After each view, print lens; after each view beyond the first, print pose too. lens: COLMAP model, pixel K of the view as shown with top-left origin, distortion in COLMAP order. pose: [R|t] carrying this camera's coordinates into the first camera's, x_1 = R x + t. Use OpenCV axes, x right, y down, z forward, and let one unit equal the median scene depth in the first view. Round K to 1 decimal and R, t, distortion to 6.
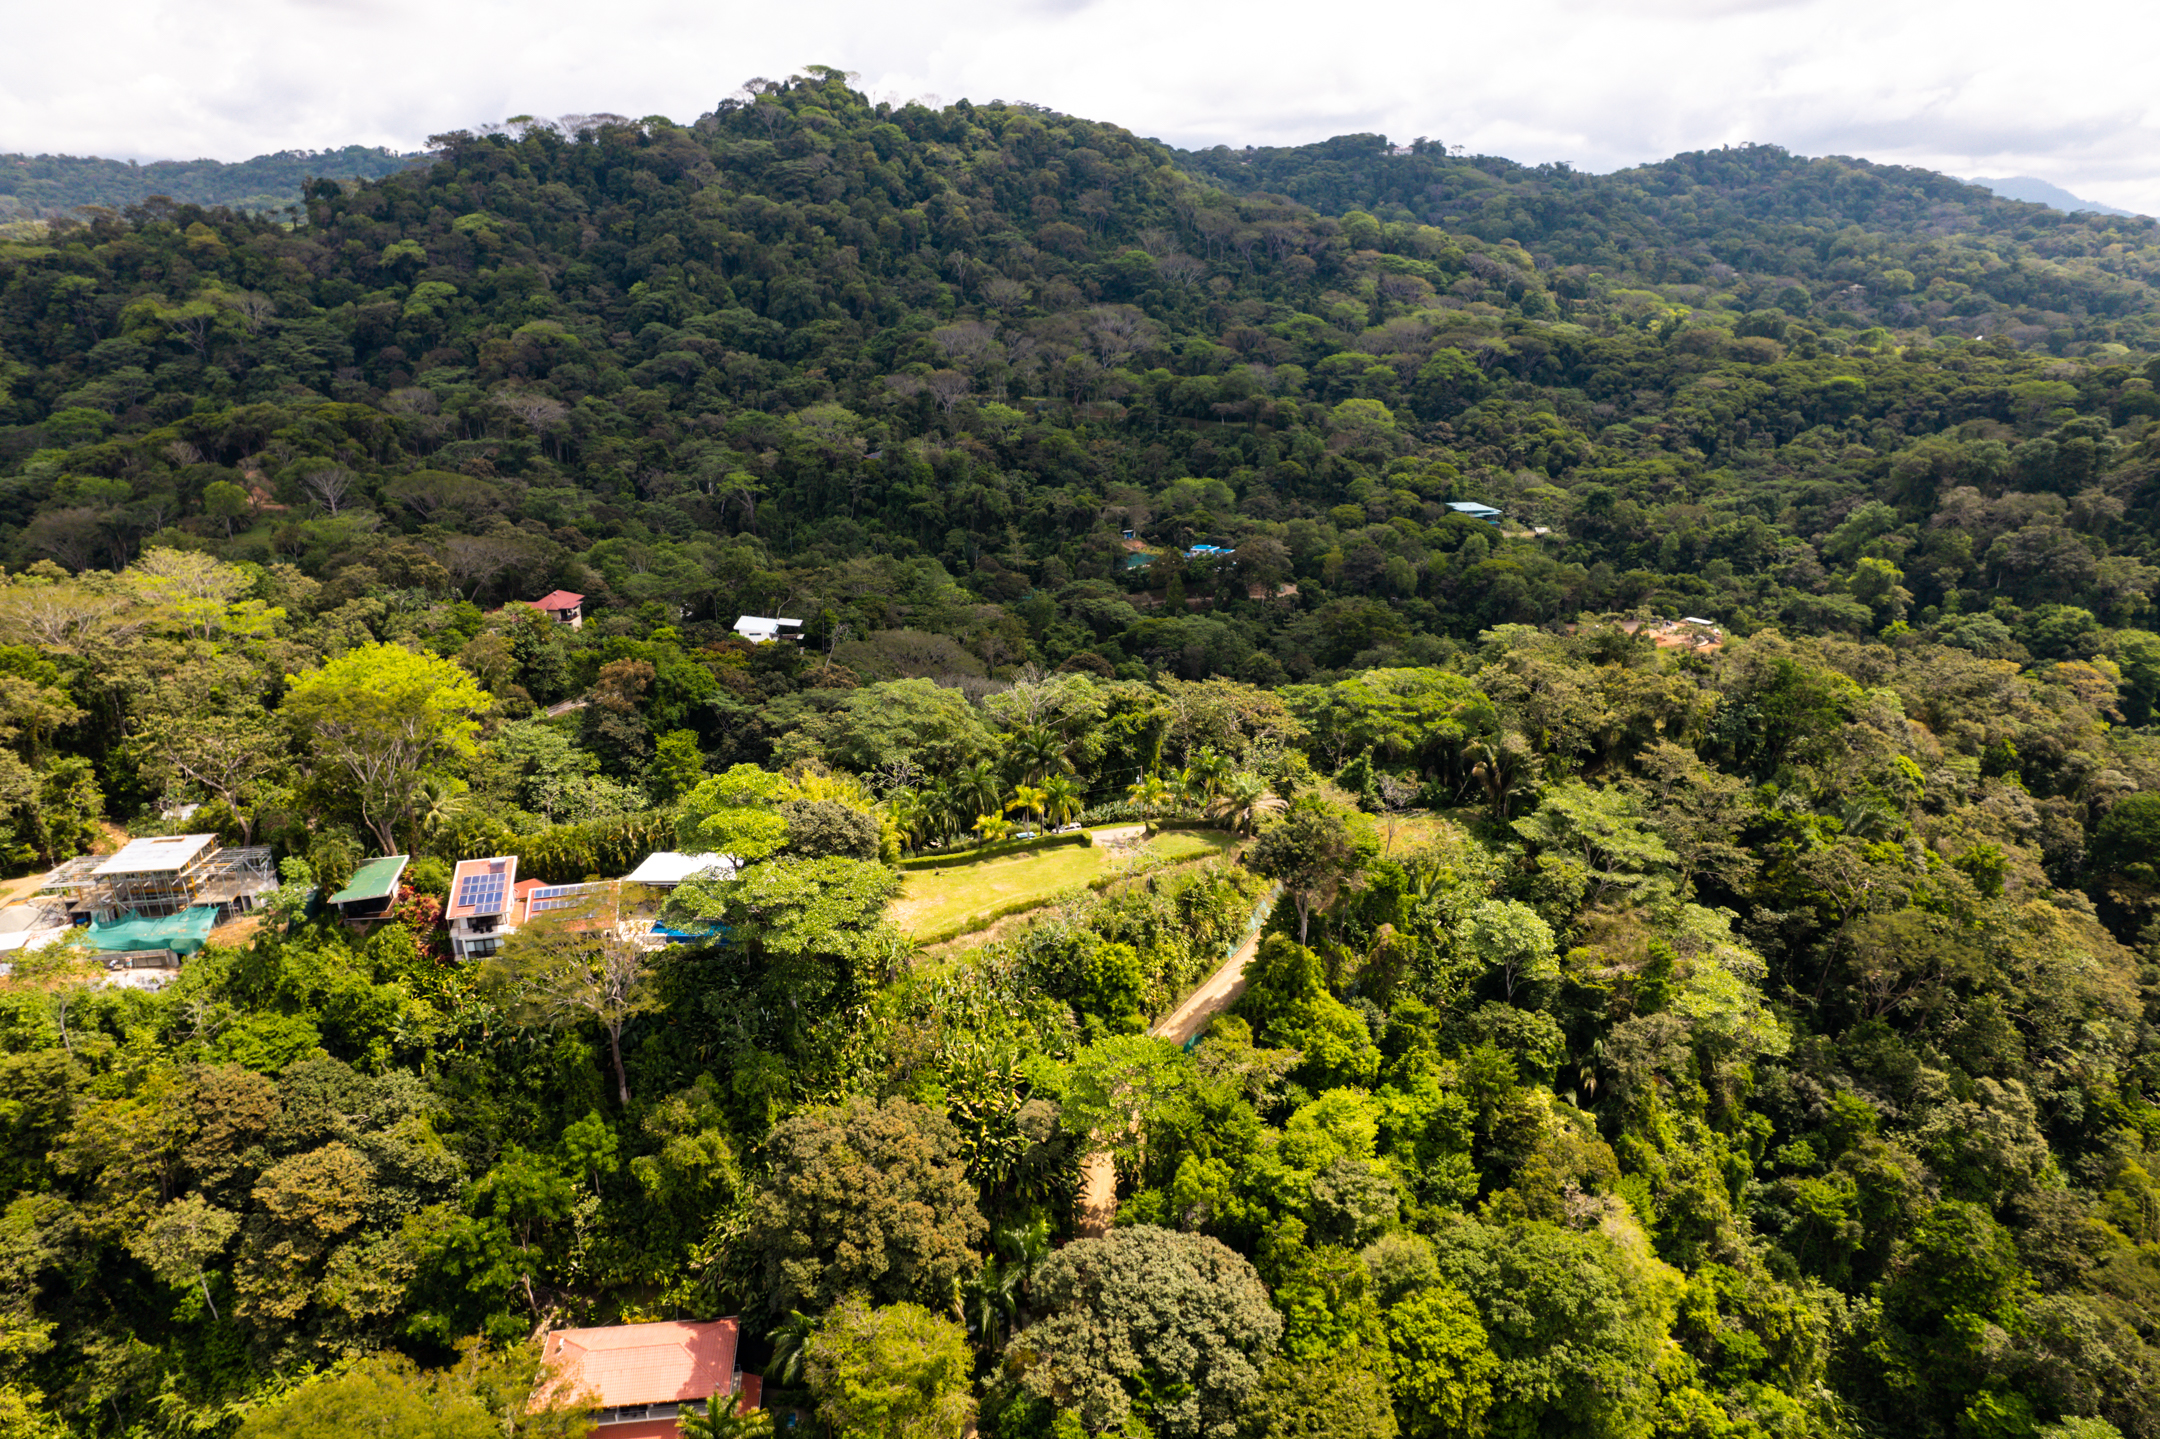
lens RADIAL K [[1381.5, 0, 1074.0], [0, 1381.5, 730.8], [0, 0, 1]] dist [-0.085486, 0.077276]
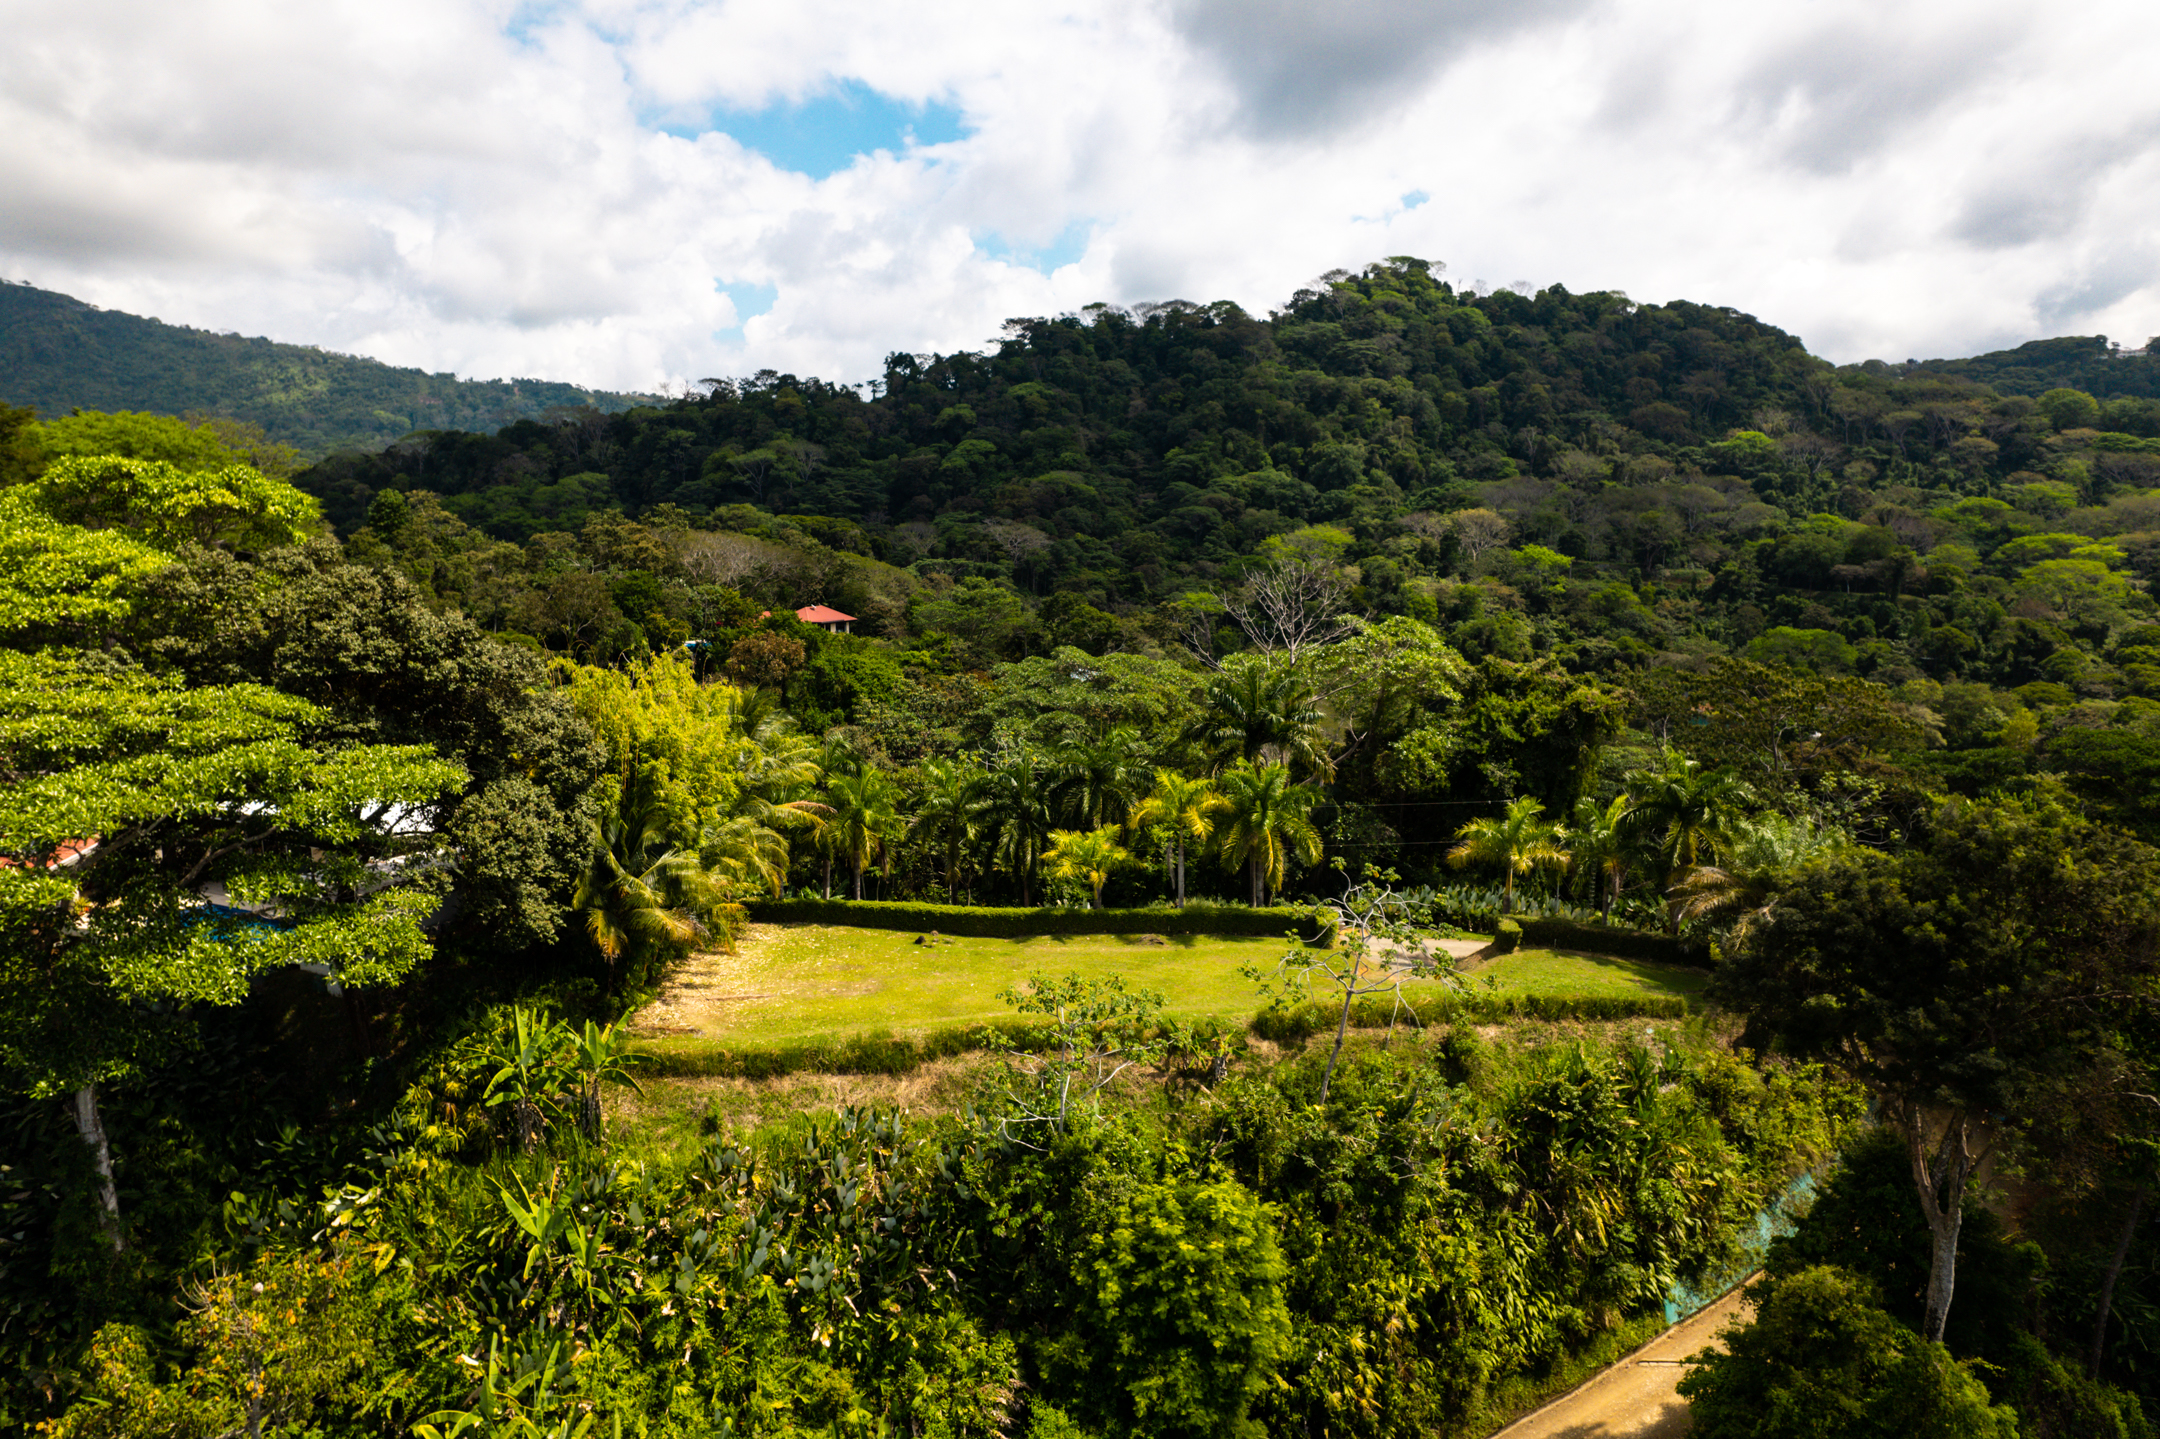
lens RADIAL K [[1384.1, 0, 1073.9], [0, 1384.1, 732.0], [0, 0, 1]] dist [-0.087261, 0.078661]
pose [[0.910512, 0.074479, -0.406719, 0.085265], [-0.147228, 0.977573, -0.150580, 0.079456], [0.386383, 0.196985, 0.901058, 0.514954]]
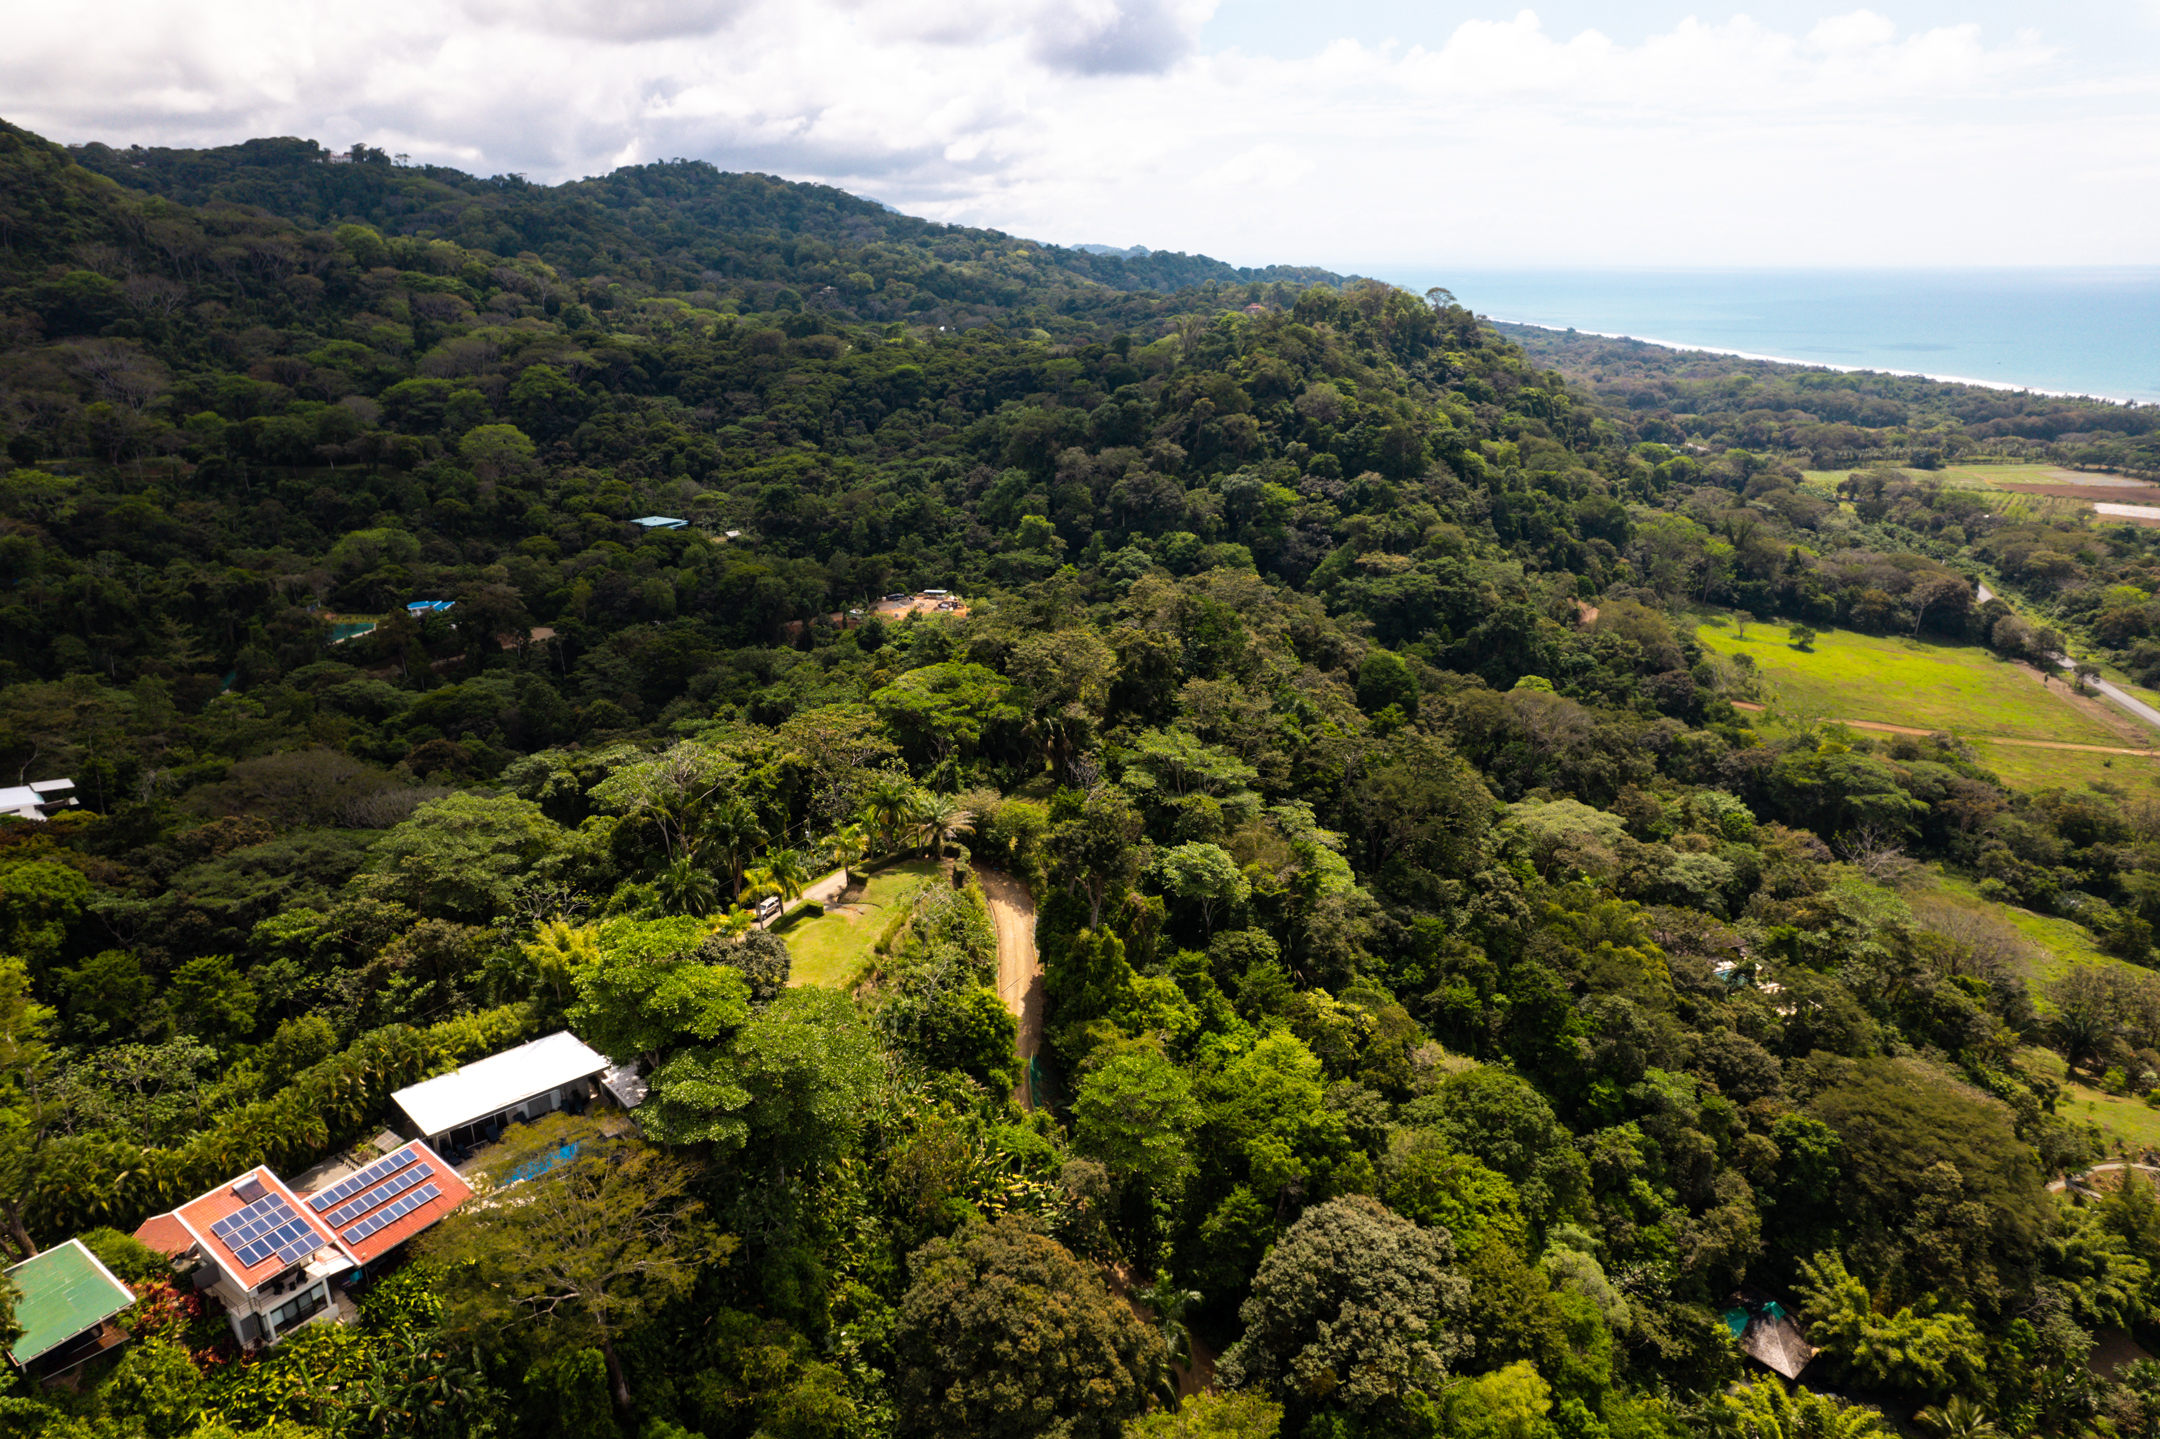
lens RADIAL K [[1381.5, 0, 1074.0], [0, 1381.5, 730.8], [0, 0, 1]] dist [-0.085486, 0.077276]
pose [[0.745154, -0.220064, 0.629538, -0.344966], [0.225484, 0.971529, 0.072717, -0.052292], [-0.627617, 0.087765, 0.773560, 0.159496]]
